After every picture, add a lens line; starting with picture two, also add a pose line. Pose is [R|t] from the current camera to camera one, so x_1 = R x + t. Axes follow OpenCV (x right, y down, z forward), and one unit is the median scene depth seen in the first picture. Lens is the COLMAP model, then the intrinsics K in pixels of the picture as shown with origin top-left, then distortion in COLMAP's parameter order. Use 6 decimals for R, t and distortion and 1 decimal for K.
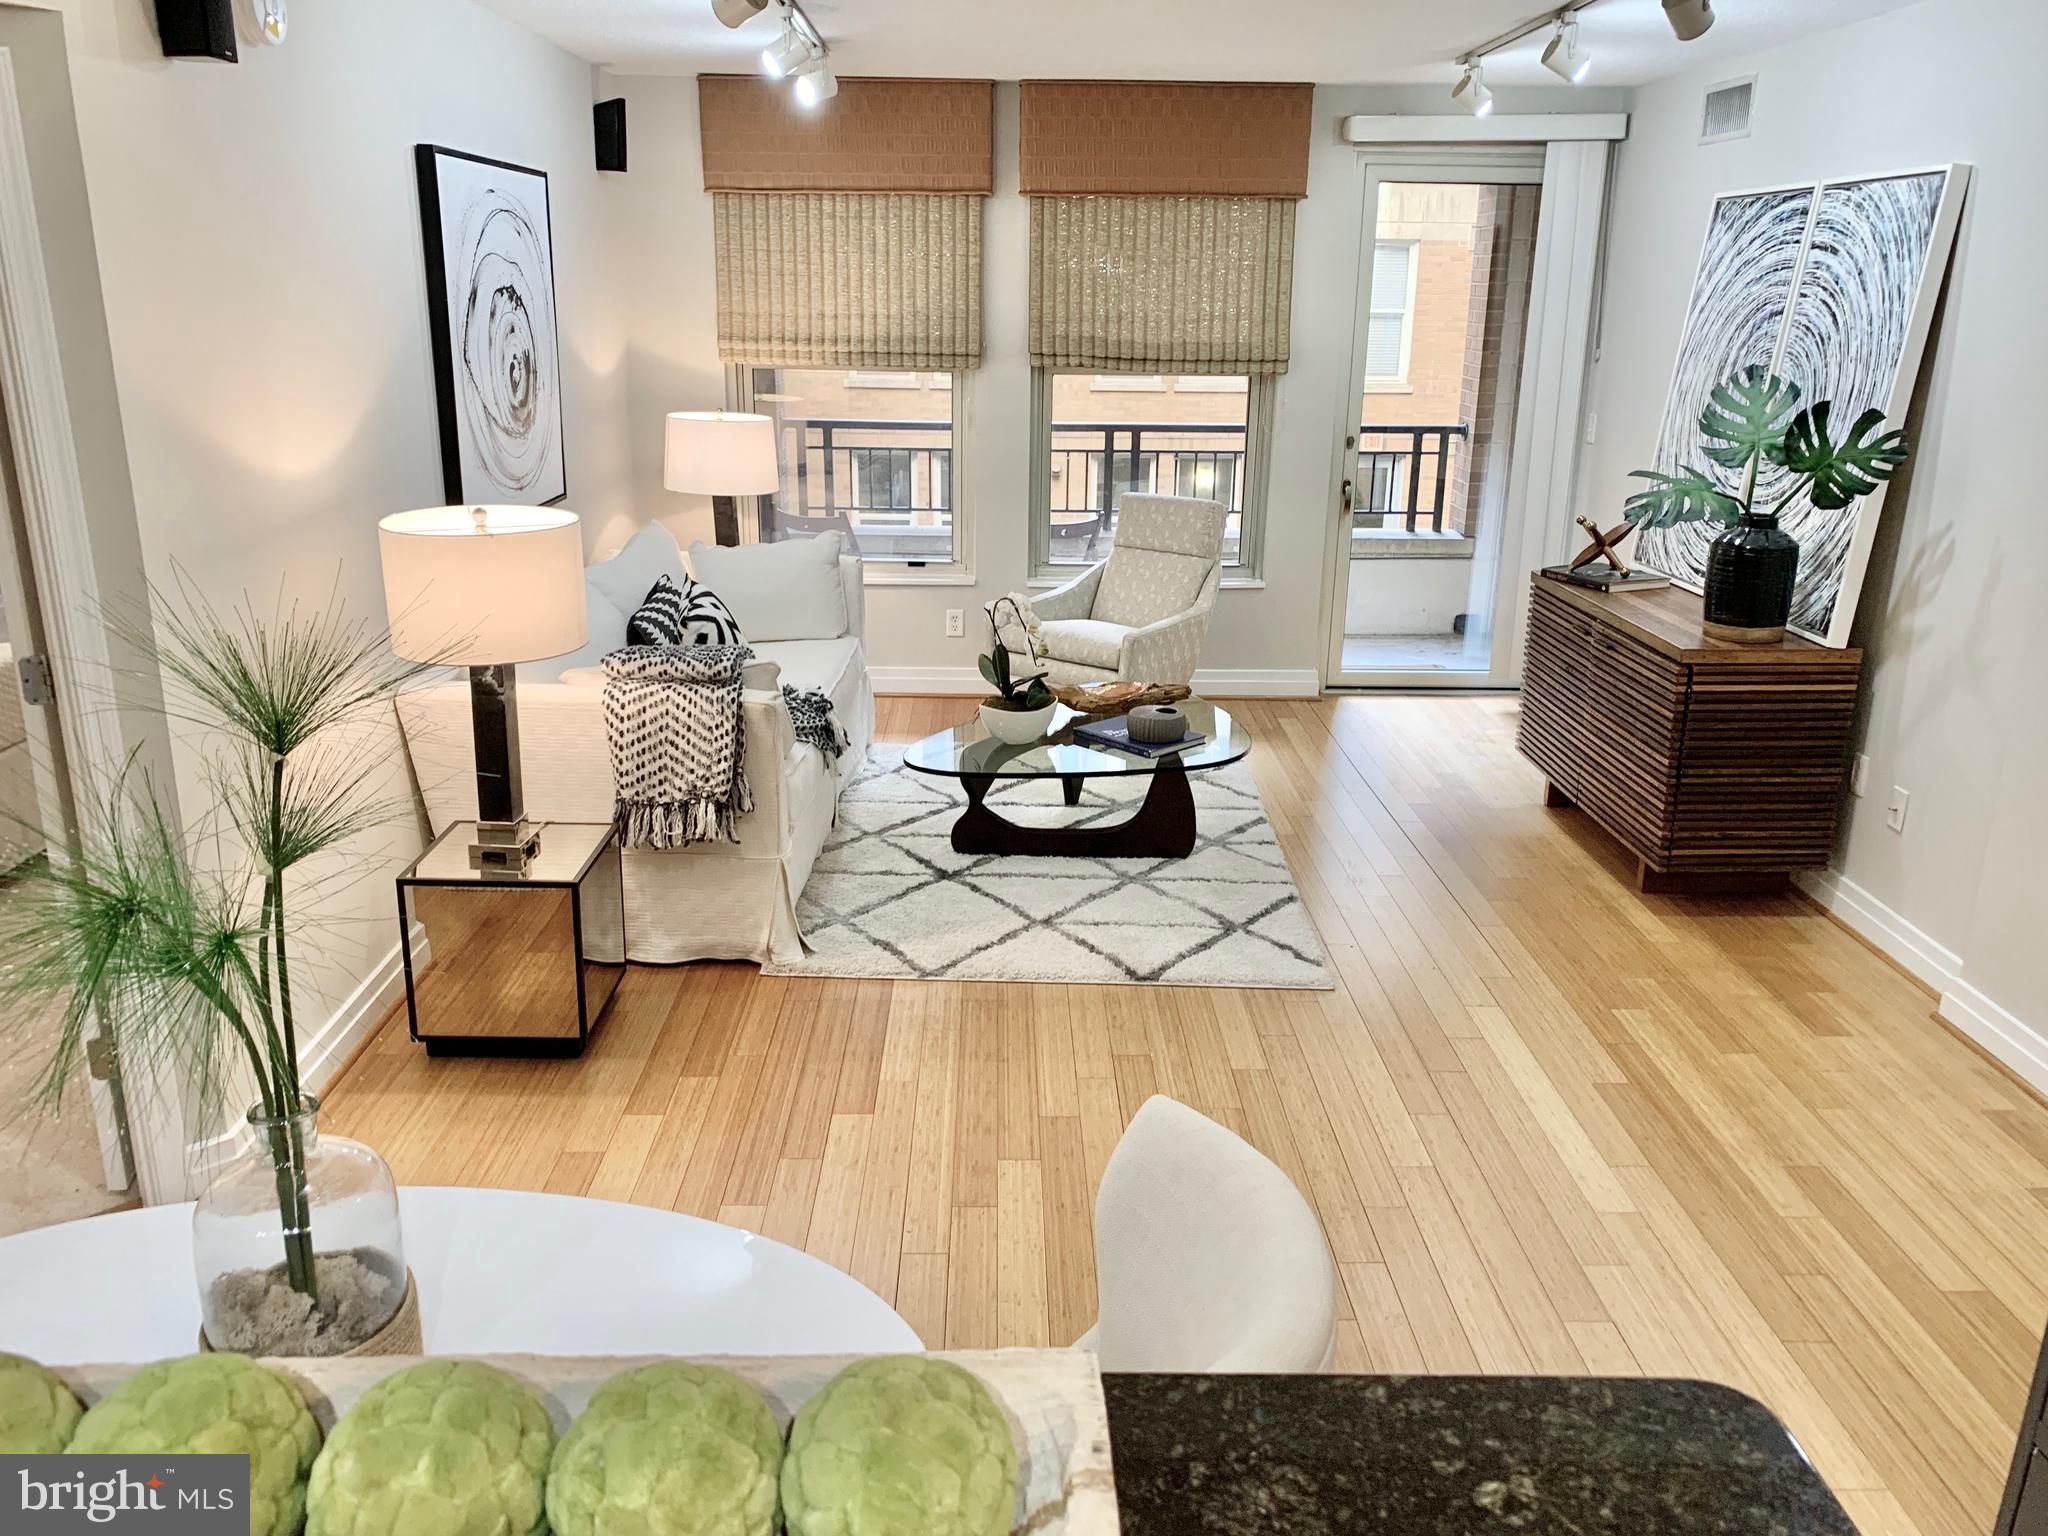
lens RADIAL K [[1567.3, 0, 1028.5], [0, 1567.3, 752.7], [0, 0, 1]] dist [0.029926, -0.027016]
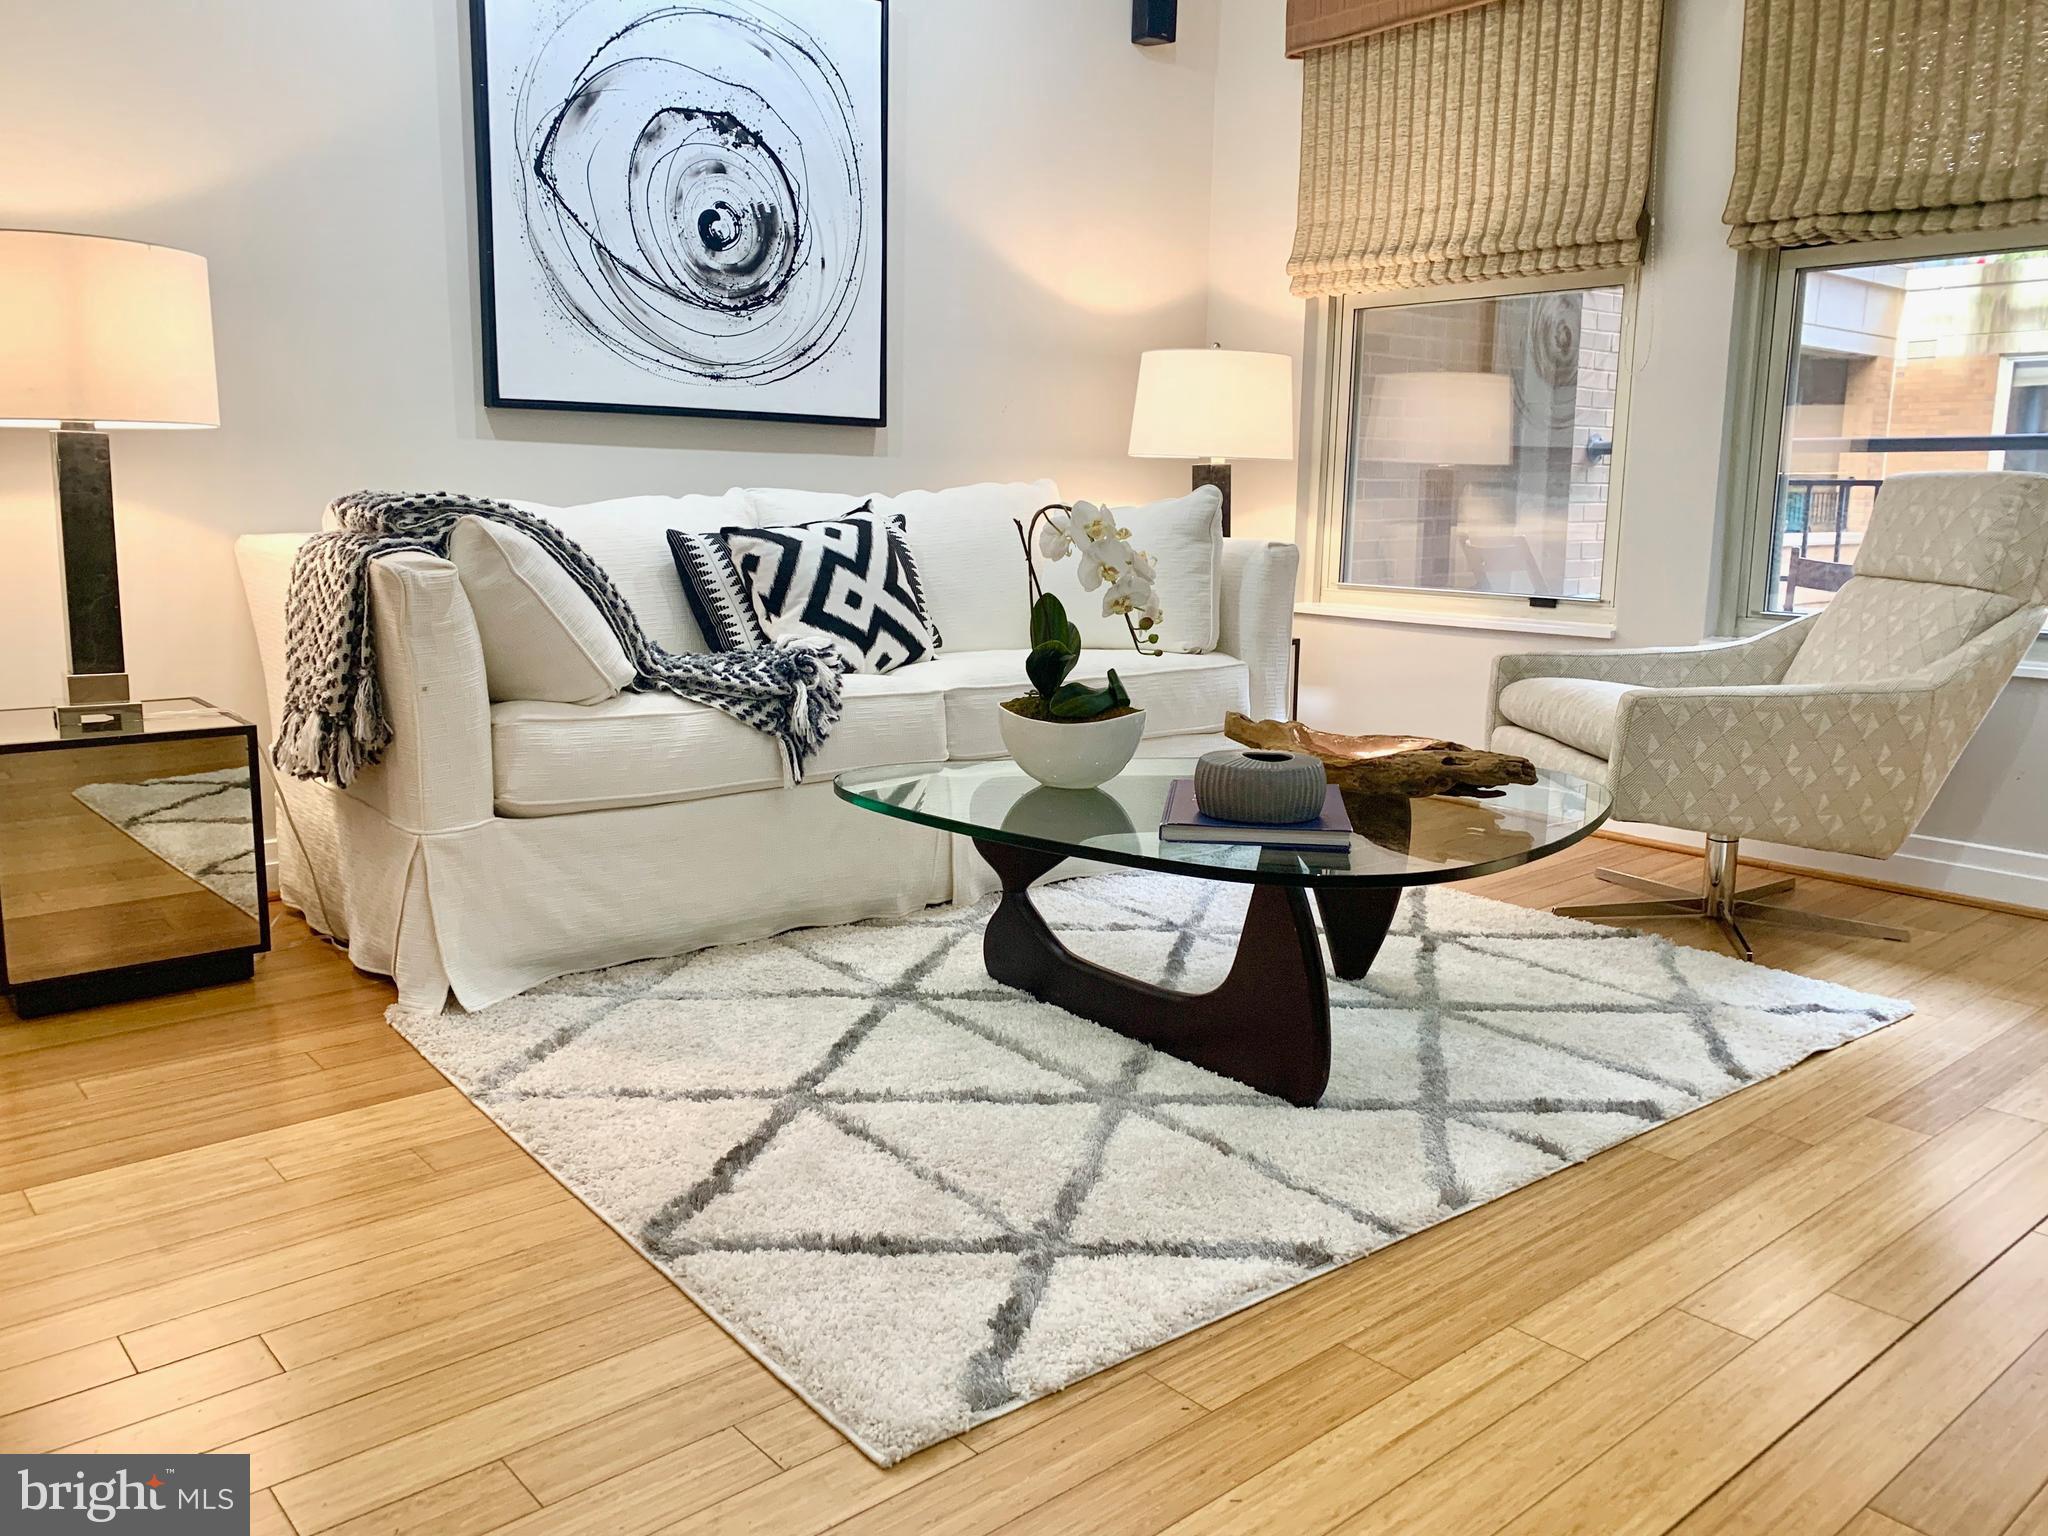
lens RADIAL K [[1567.3, 0, 1027.8], [0, 1567.3, 748.3], [0, 0, 1]] dist [0.029926, -0.027016]
pose [[0.636064, 0.120630, -0.762149, 0.395346], [-0.227163, 0.973208, -0.035547, 0.002334], [0.737441, 0.195742, 0.646425, 0.666628]]
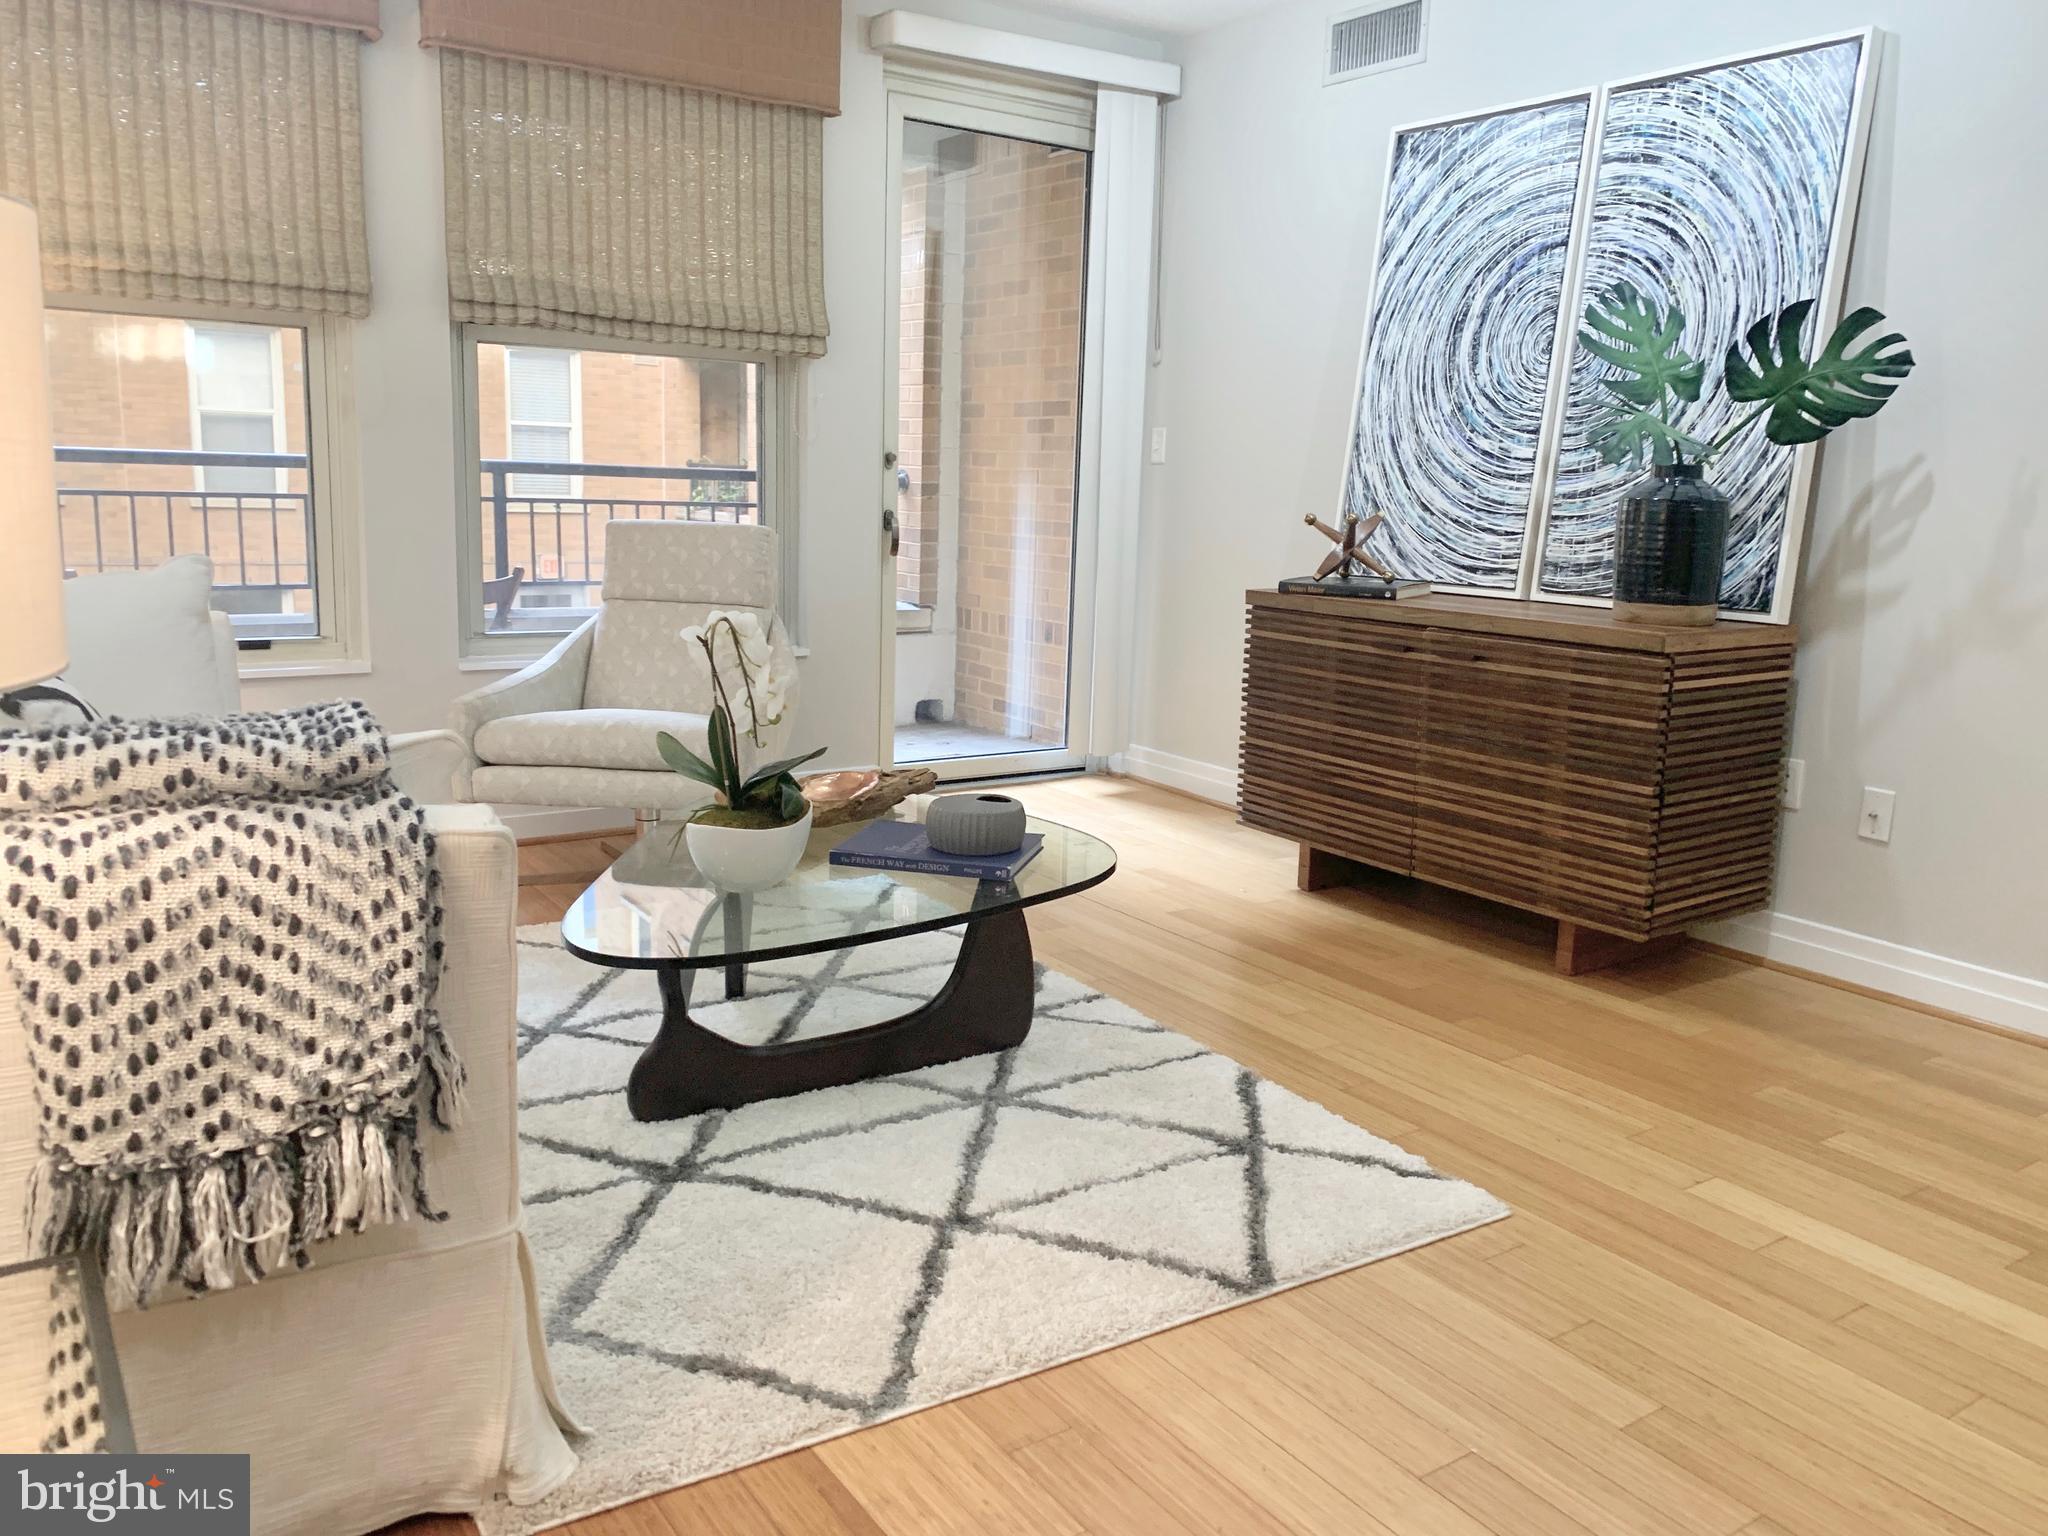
lens RADIAL K [[1567.3, 0, 1040.4], [0, 1567.3, 728.2], [0, 0, 1]] dist [0.029926, -0.027016]
pose [[0.830803, -0.076866, 0.551233, -0.222595], [0.139538, 0.987552, -0.072600, -0.008368], [-0.538791, 0.137235, 0.831186, 0.504349]]
